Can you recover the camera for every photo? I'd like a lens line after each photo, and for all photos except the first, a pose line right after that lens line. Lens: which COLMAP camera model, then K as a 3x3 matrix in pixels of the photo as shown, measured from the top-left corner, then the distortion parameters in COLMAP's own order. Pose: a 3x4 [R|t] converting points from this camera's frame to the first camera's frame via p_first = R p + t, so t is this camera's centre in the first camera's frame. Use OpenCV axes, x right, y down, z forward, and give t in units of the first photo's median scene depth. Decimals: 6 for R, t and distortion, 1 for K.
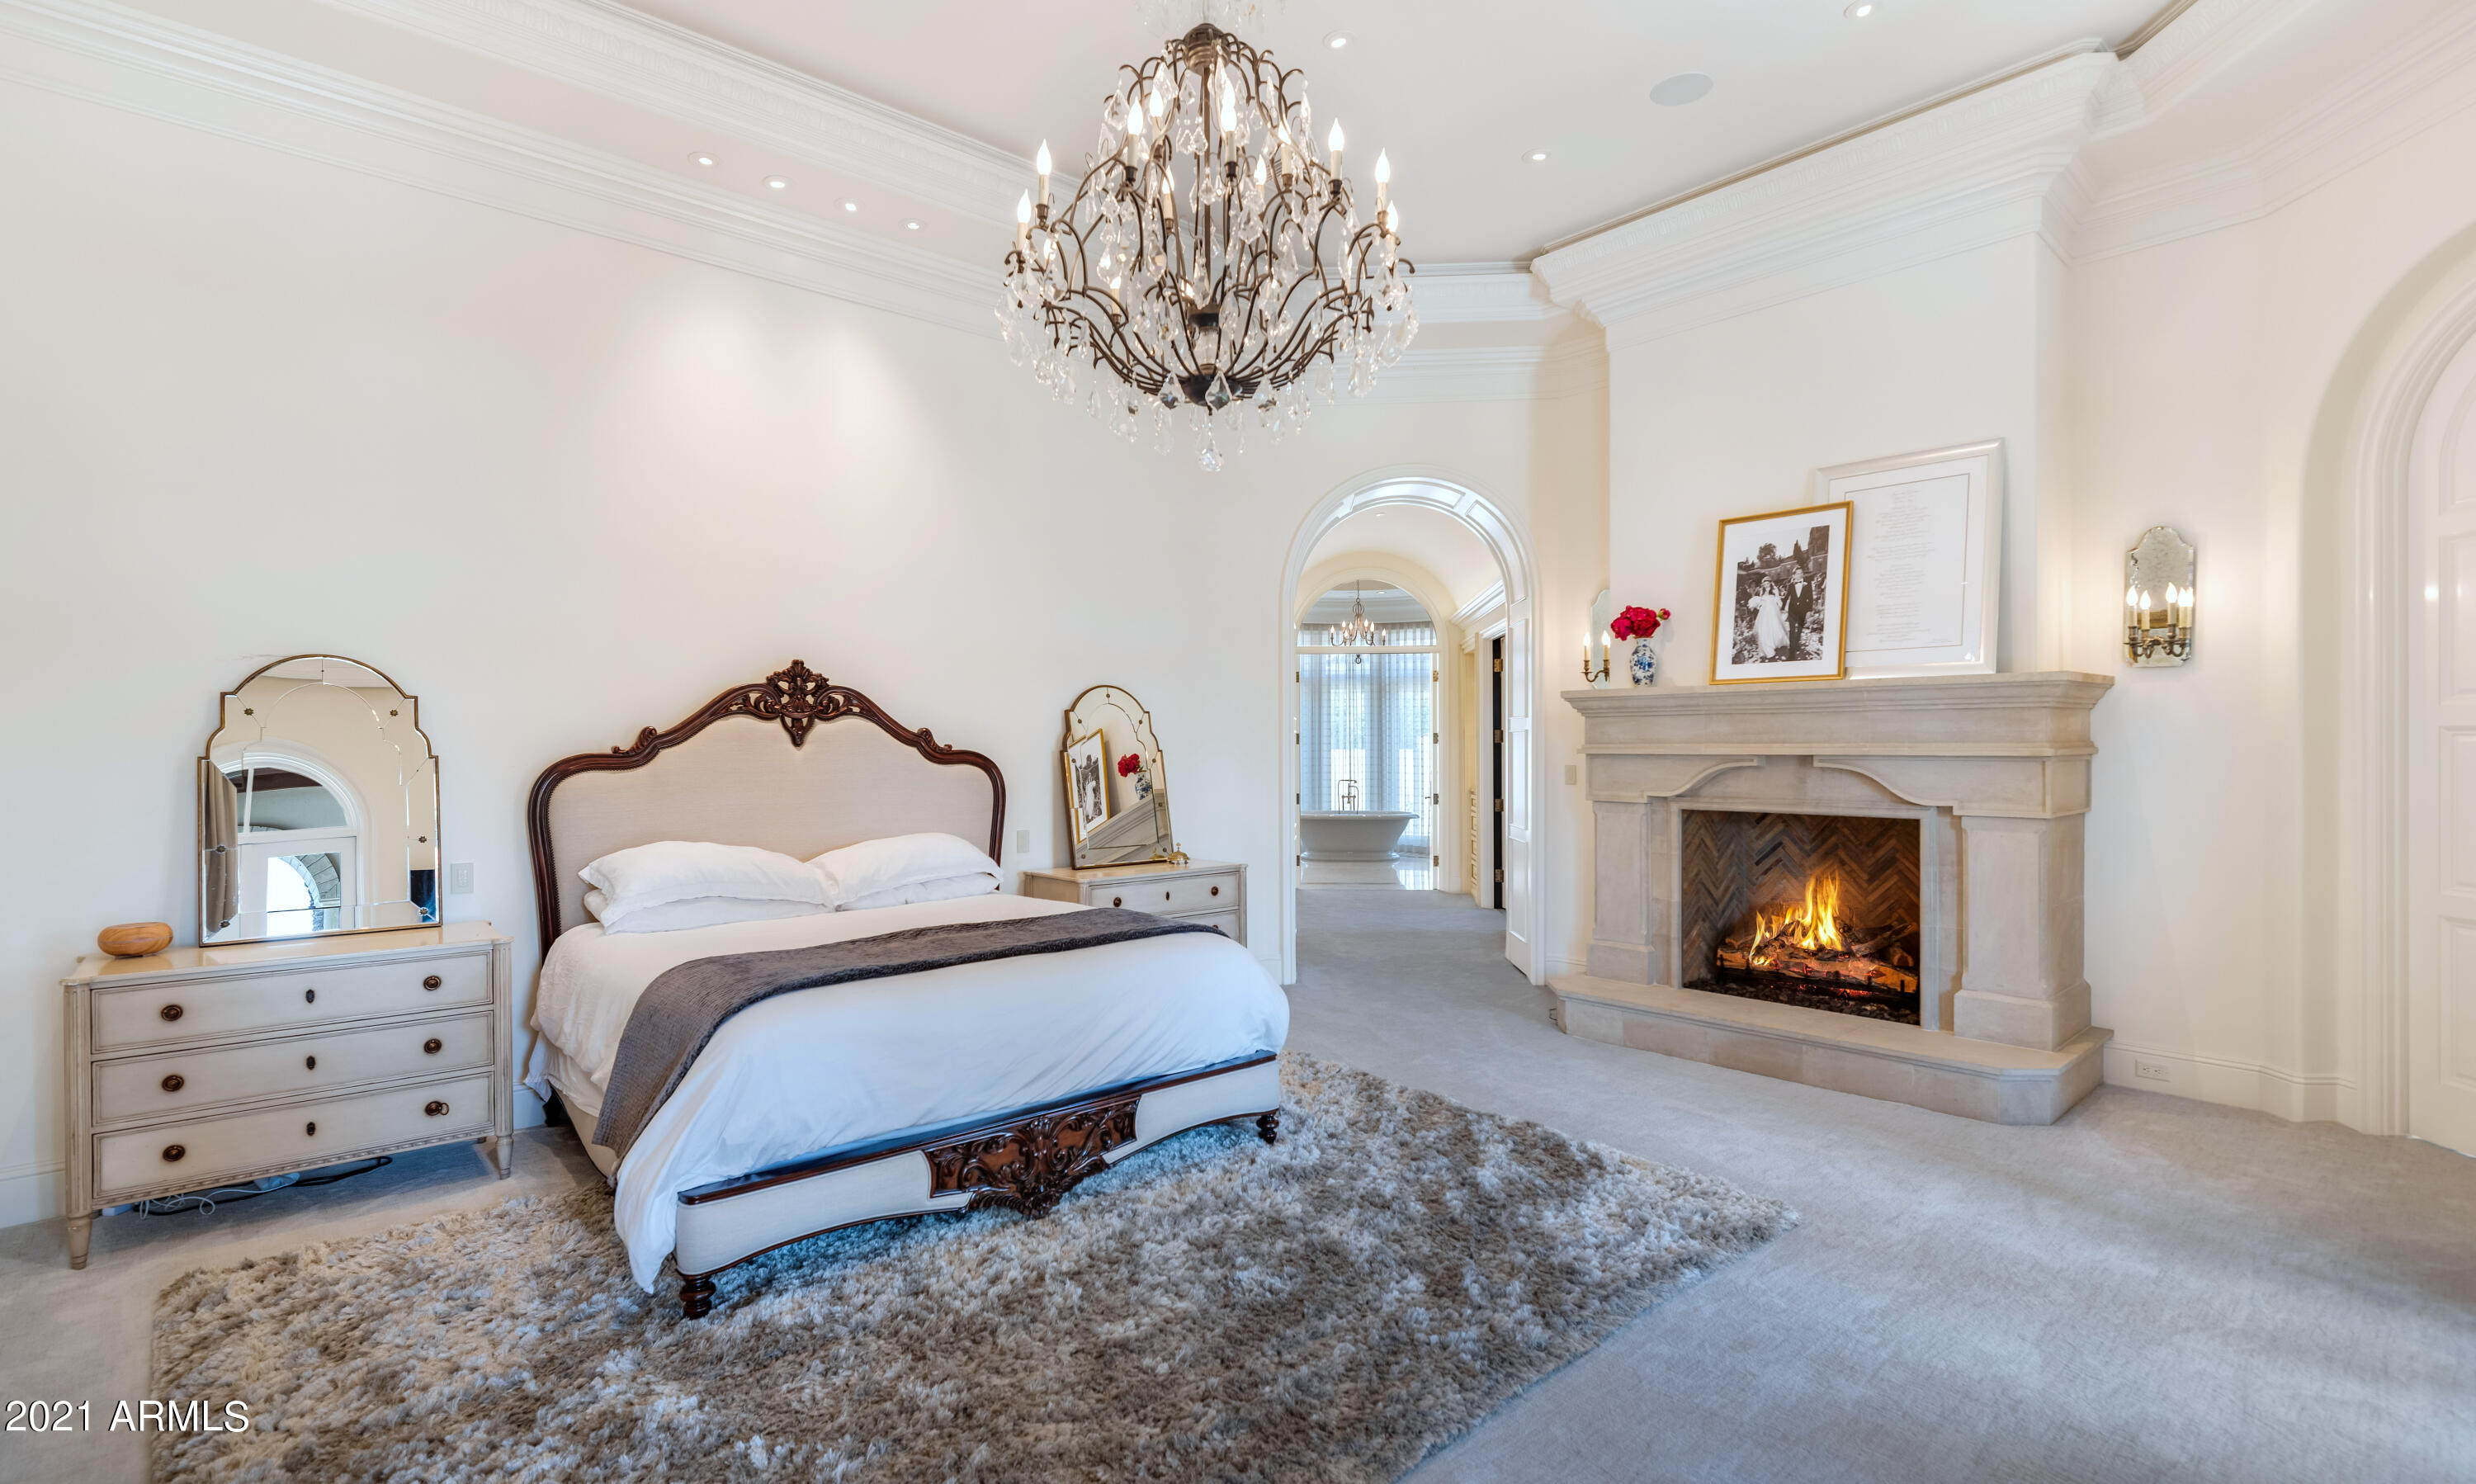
lens RADIAL K [[1169.9, 0, 1238.0], [0, 1169.9, 742.0], [0, 0, 1]] dist [-0.032001, 0.000036]
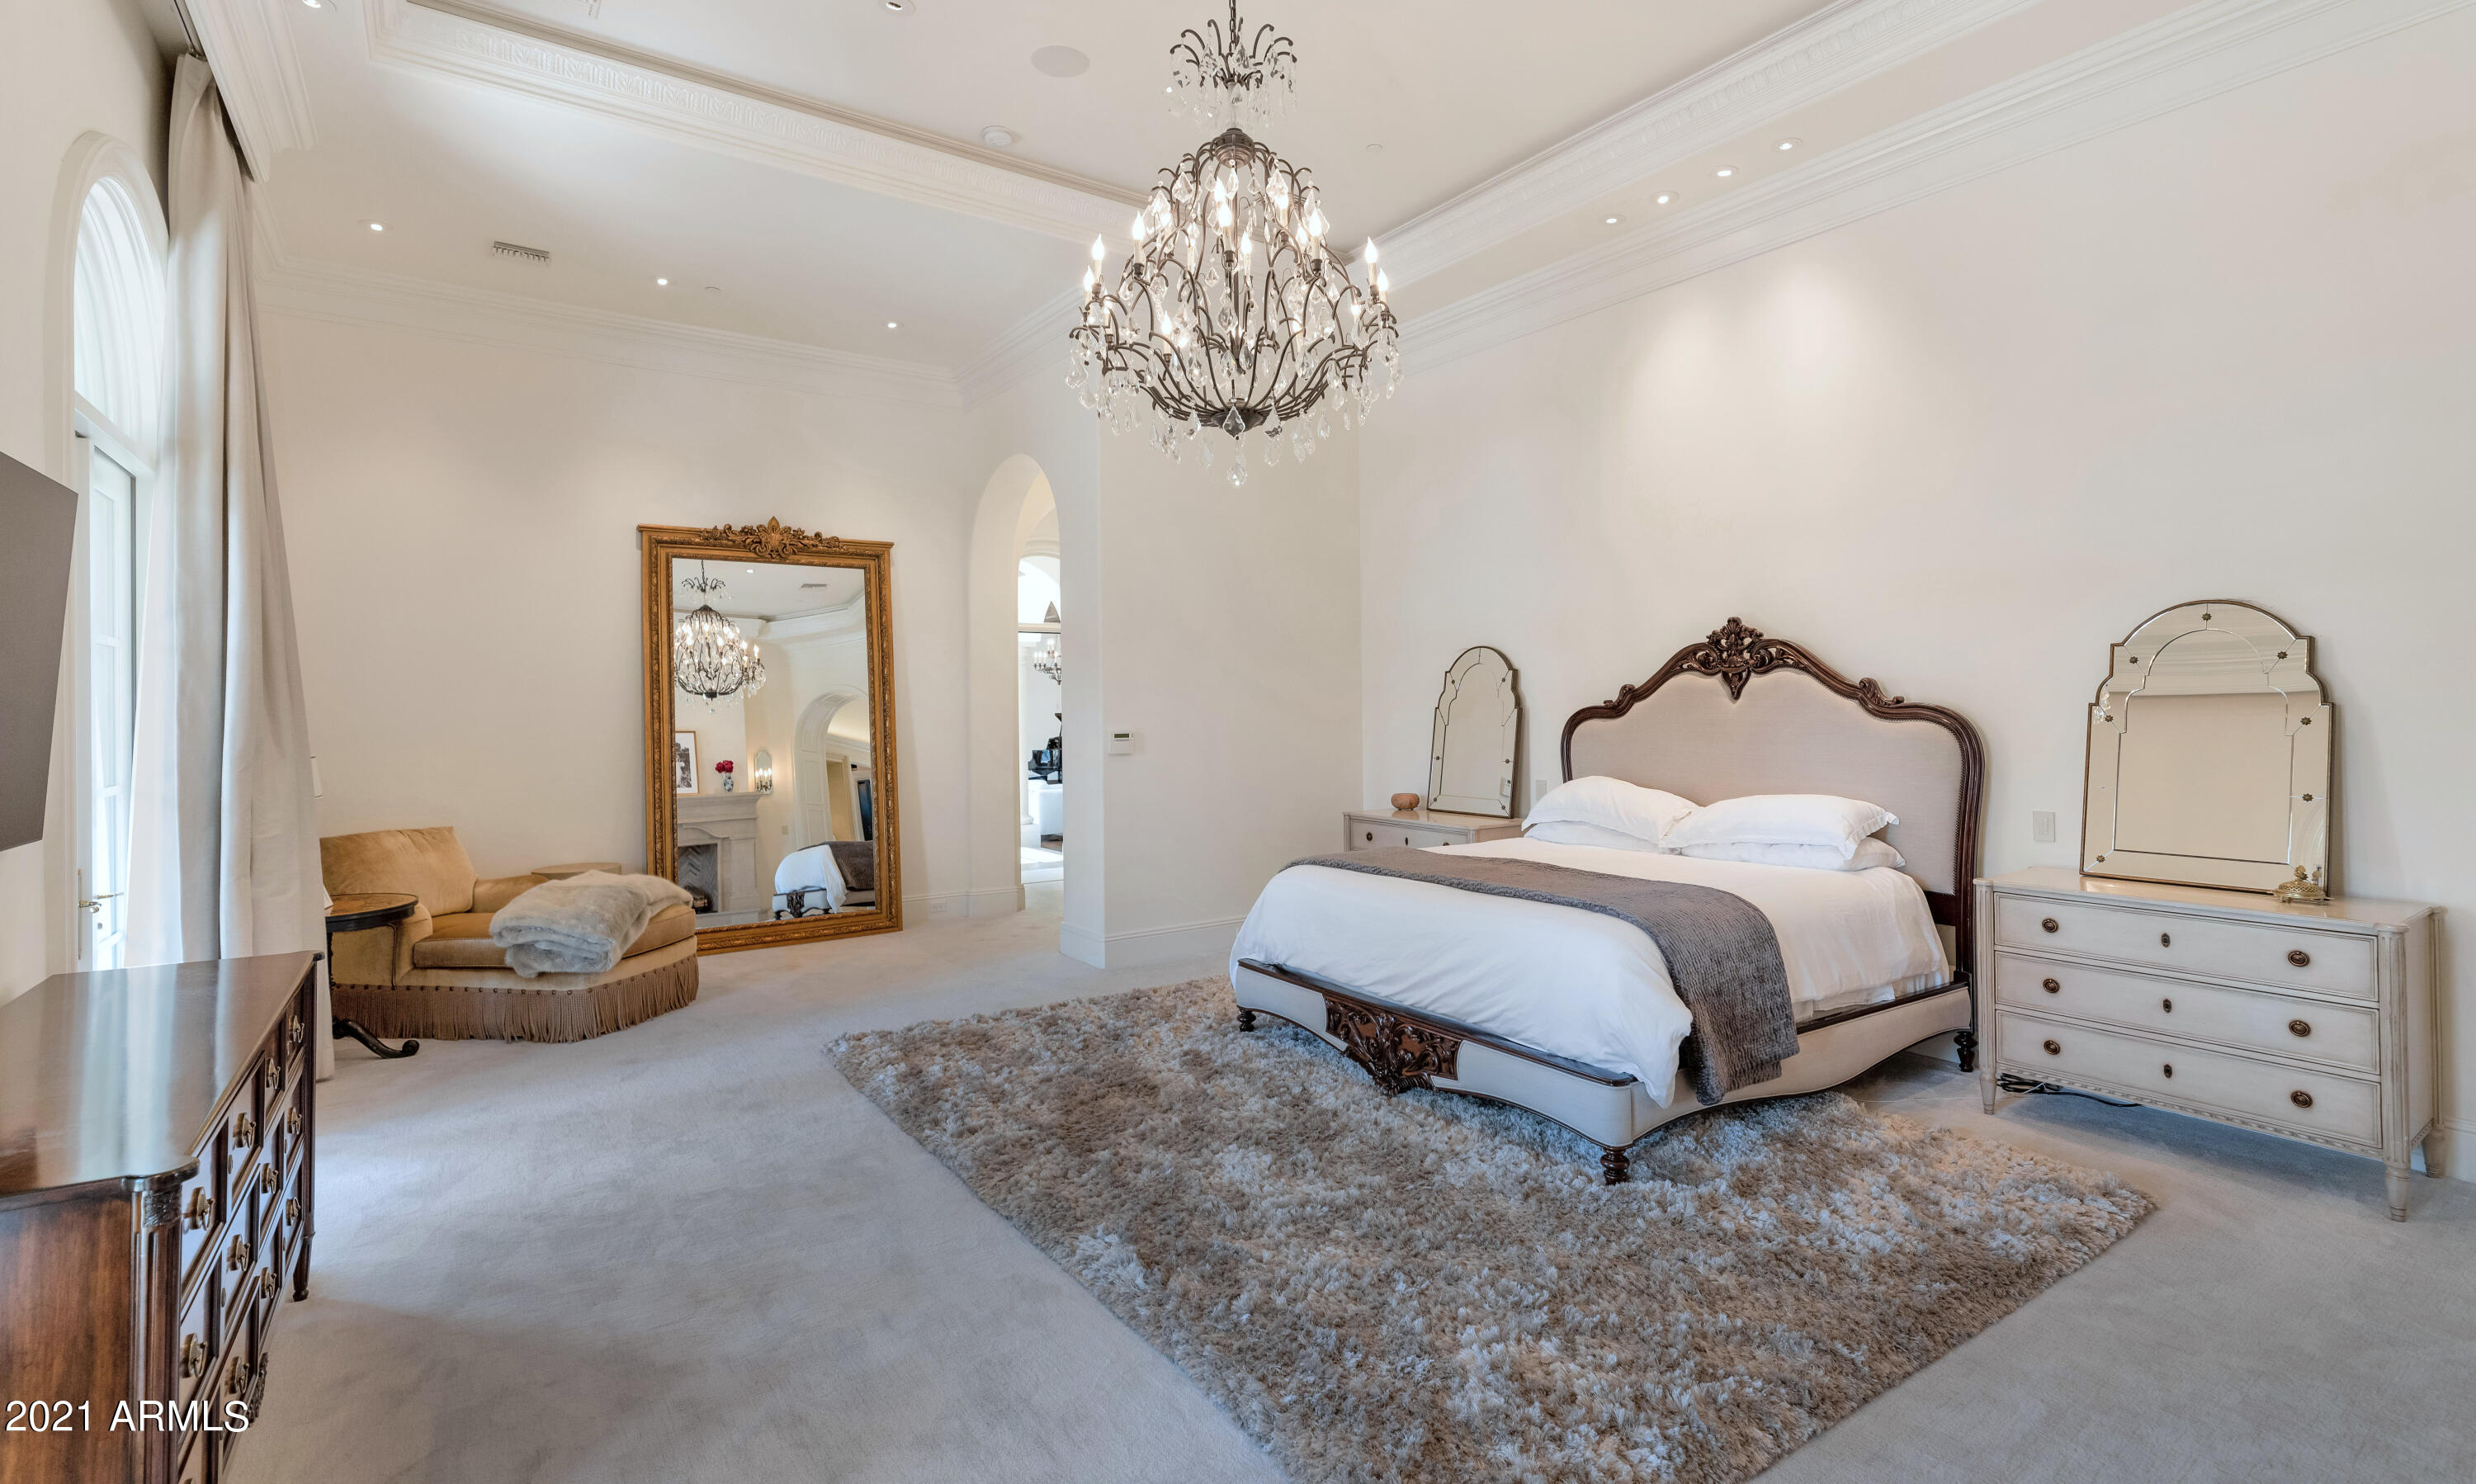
lens RADIAL K [[1152.5, 0, 1237.5], [0, 1152.5, 665.6], [0, 0, 1]] dist [0.022523, 0.000115]
pose [[-0.127252, -0.025825, -0.991534, 0.721815], [0.012184, 0.999545, -0.027597, -0.003430], [0.991796, -0.015593, -0.126880, 0.691069]]
